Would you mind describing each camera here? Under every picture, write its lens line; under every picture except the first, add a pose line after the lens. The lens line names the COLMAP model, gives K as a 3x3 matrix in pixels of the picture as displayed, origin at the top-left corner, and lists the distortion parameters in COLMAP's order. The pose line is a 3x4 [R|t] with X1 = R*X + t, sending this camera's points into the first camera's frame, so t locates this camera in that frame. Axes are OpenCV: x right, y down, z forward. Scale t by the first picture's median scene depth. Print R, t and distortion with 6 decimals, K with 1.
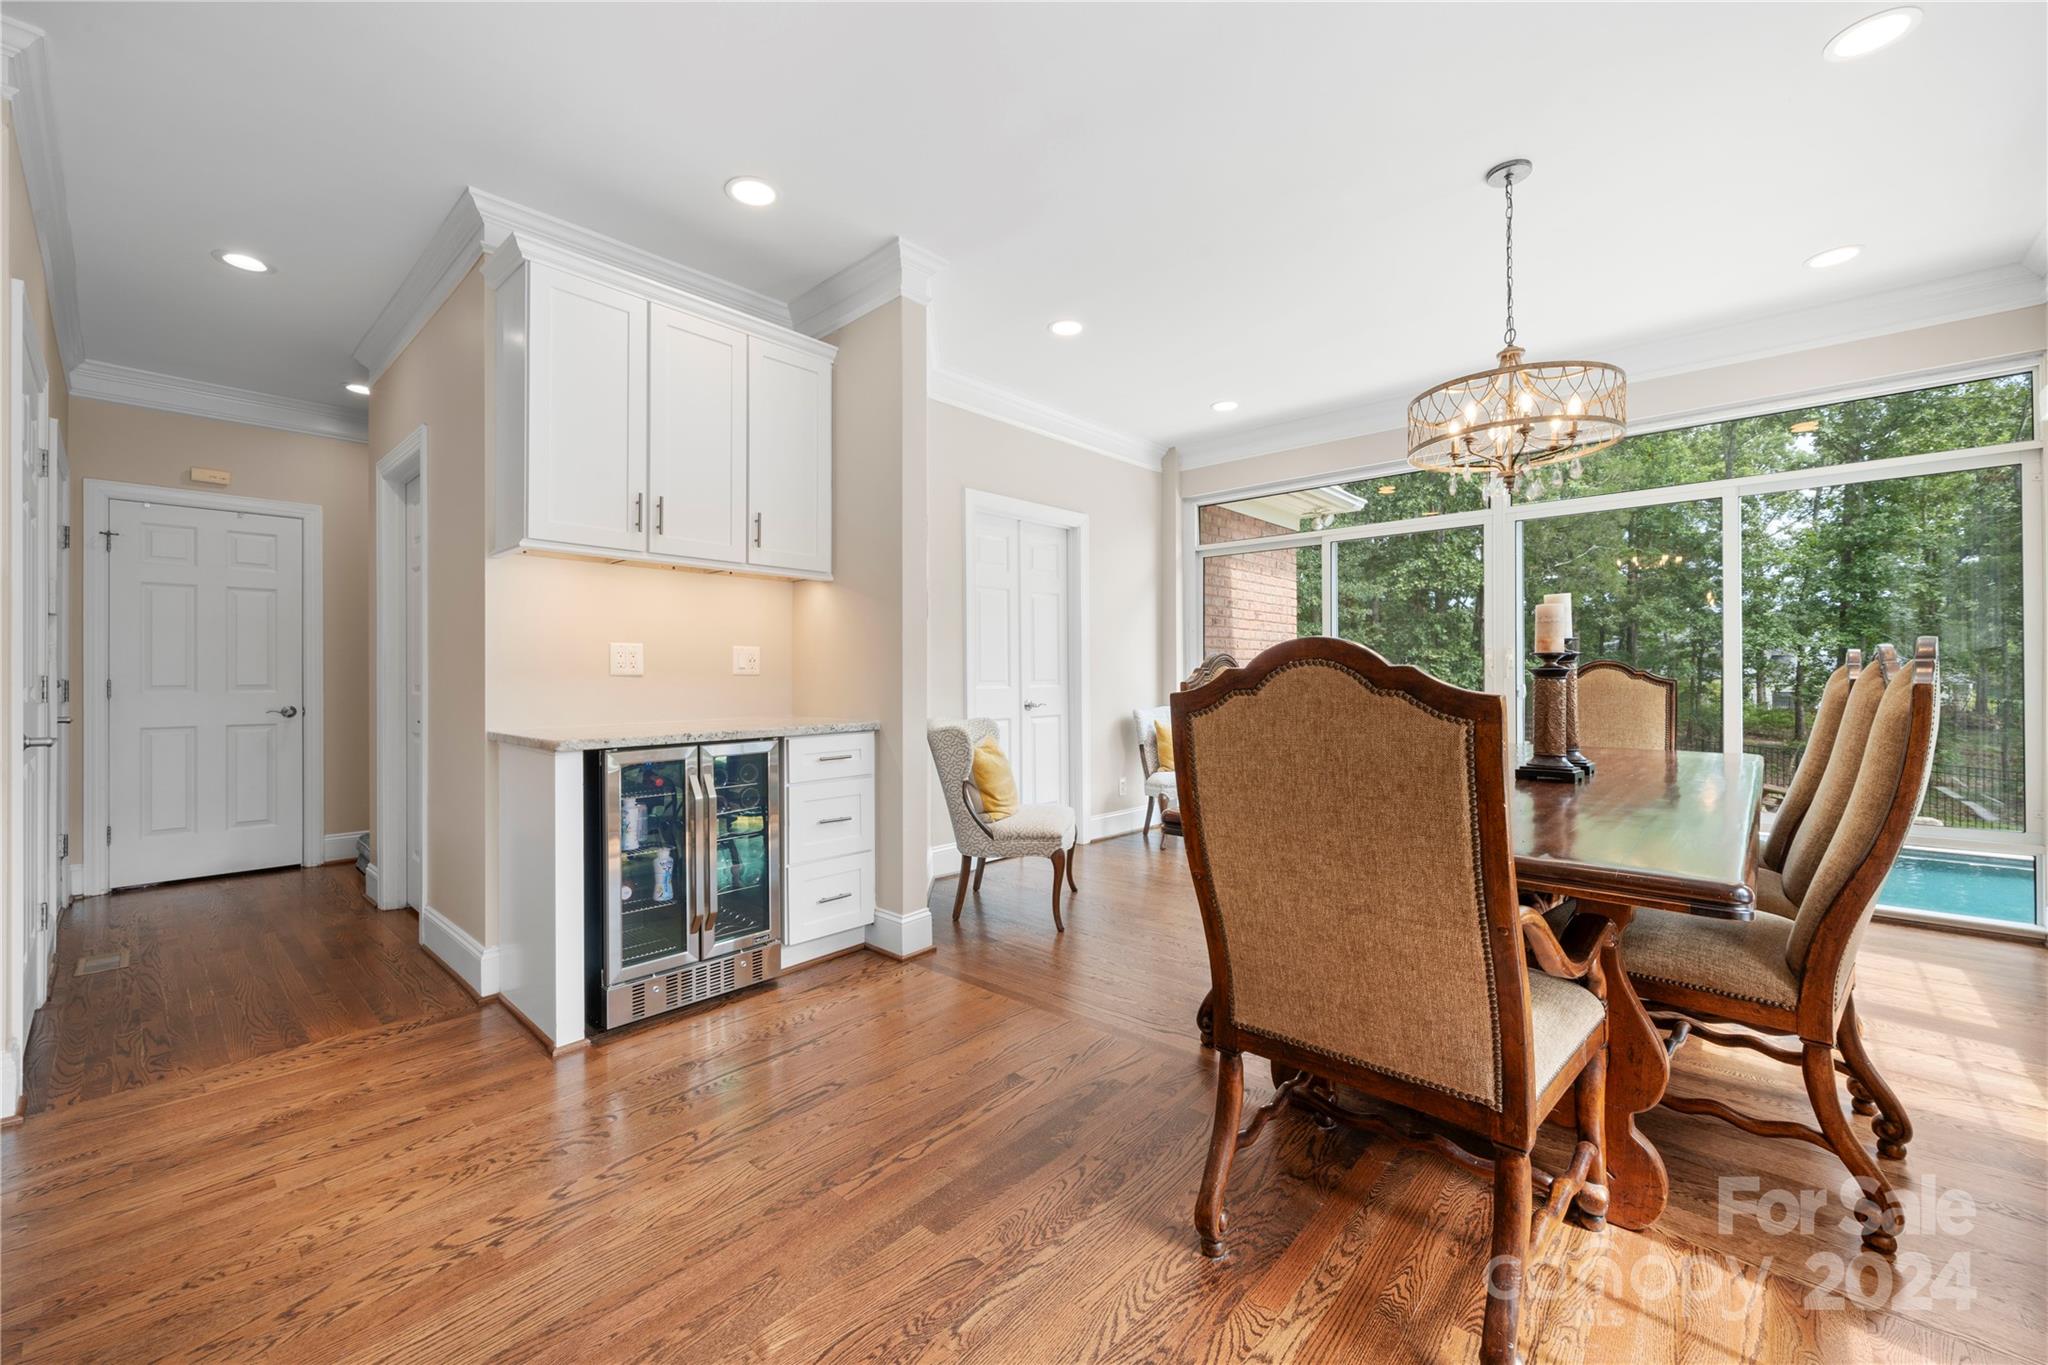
lens RADIAL K [[803.2, 0, 1065.7], [0, 803.2, 677.1], [0, 0, 1]] dist [0.000674, 0.000683]
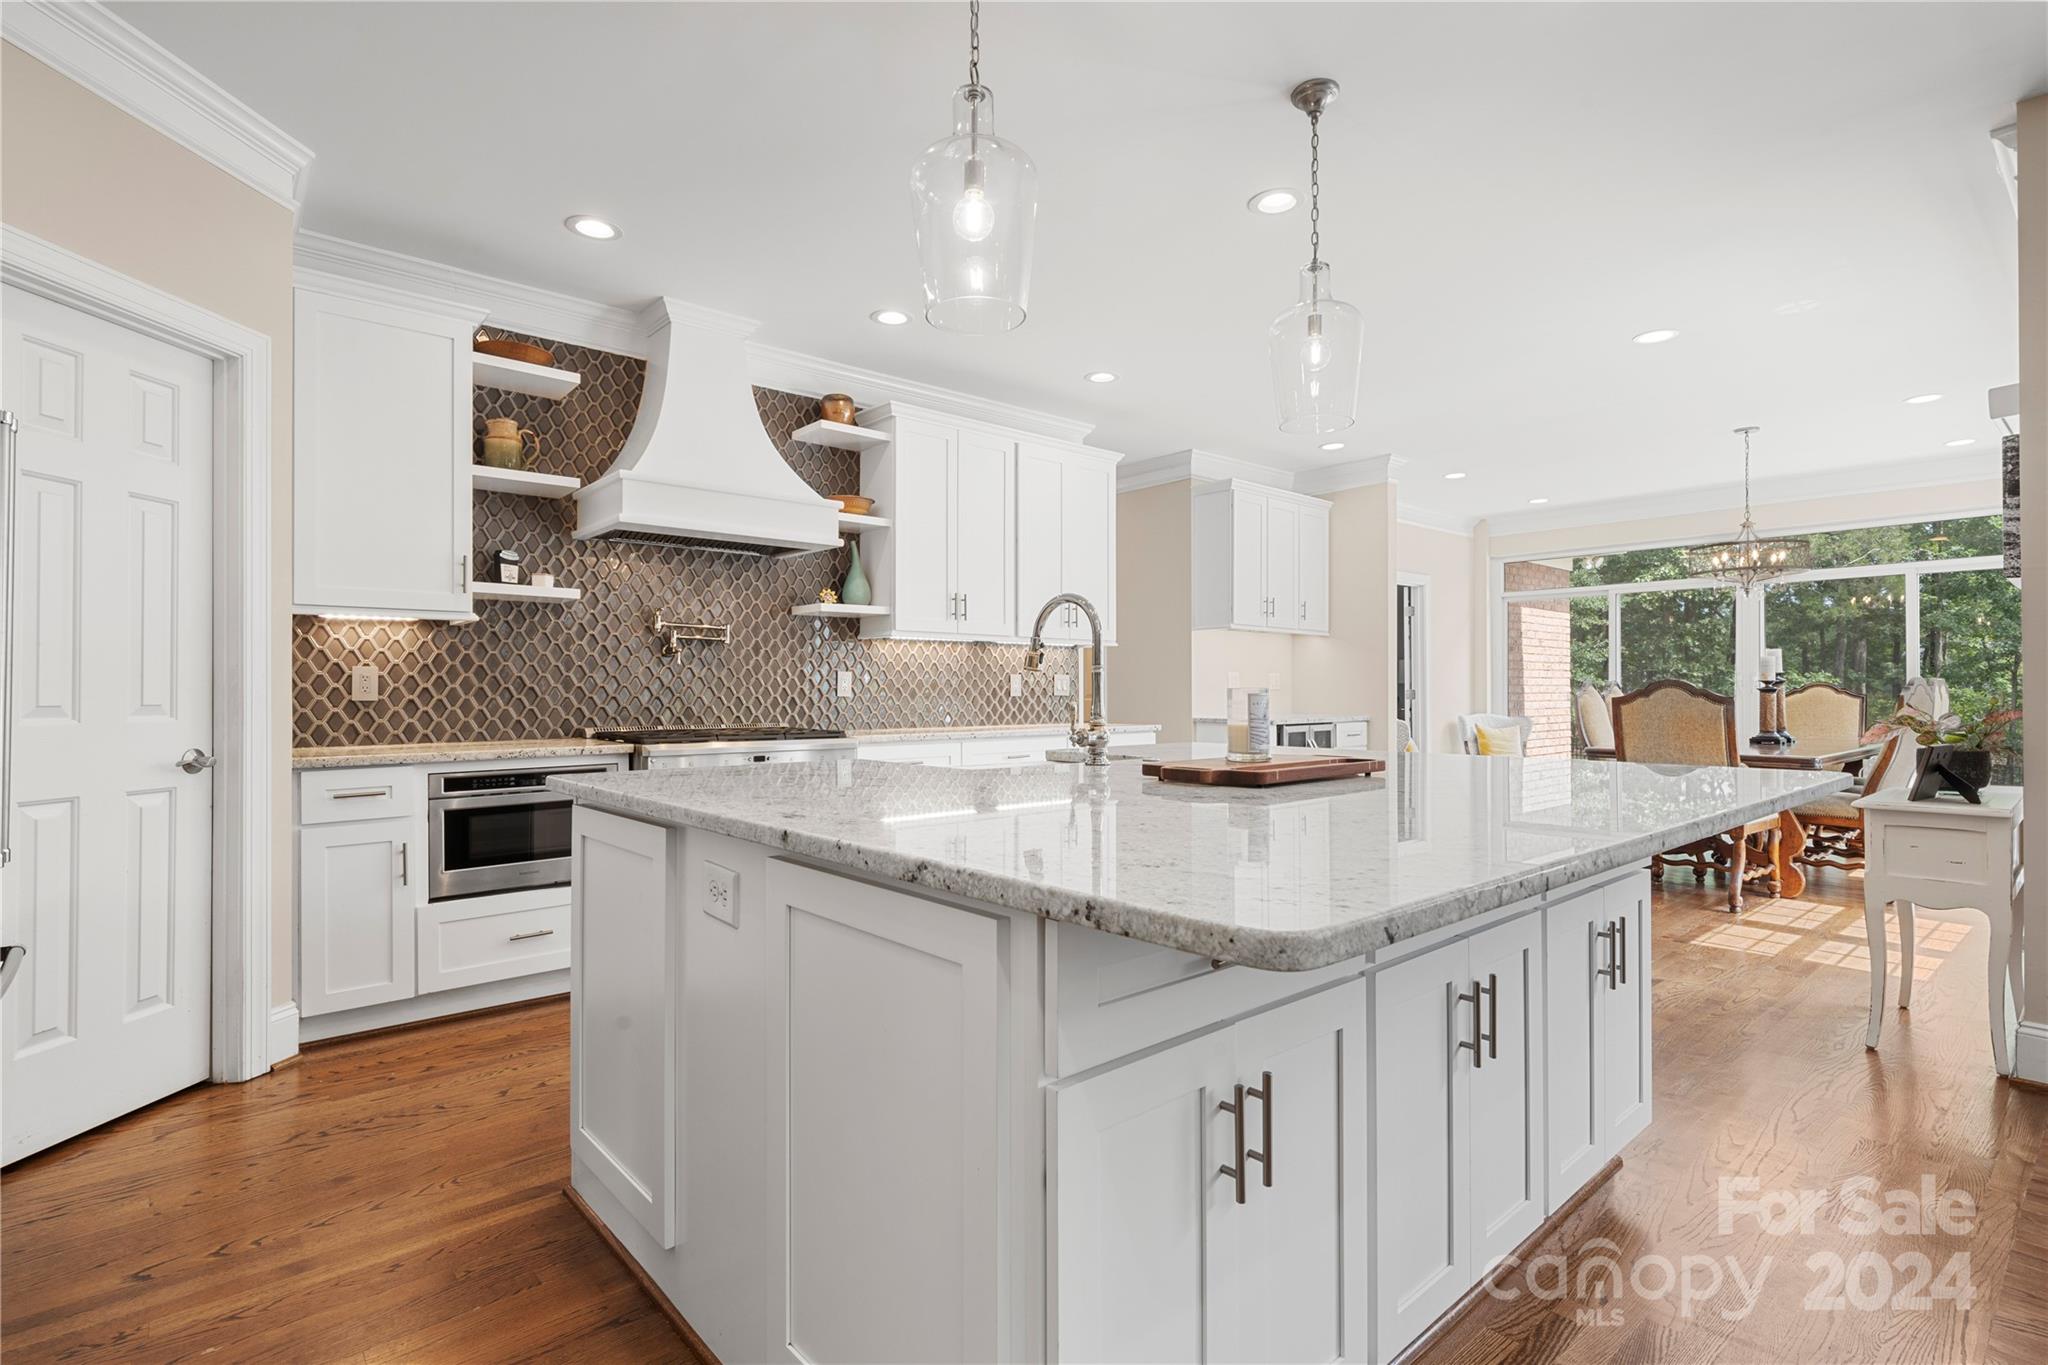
lens RADIAL K [[1003.5, 0, 1040.7], [0, 1003.5, 683.8], [0, 0, 1]] dist [0.002107, -0.000899]
pose [[0.991170, 0.003889, -0.132542, -0.697108], [-0.004779, 0.999968, -0.006396, 0.002432], [0.132513, 0.006973, 0.991157, -1.391453]]
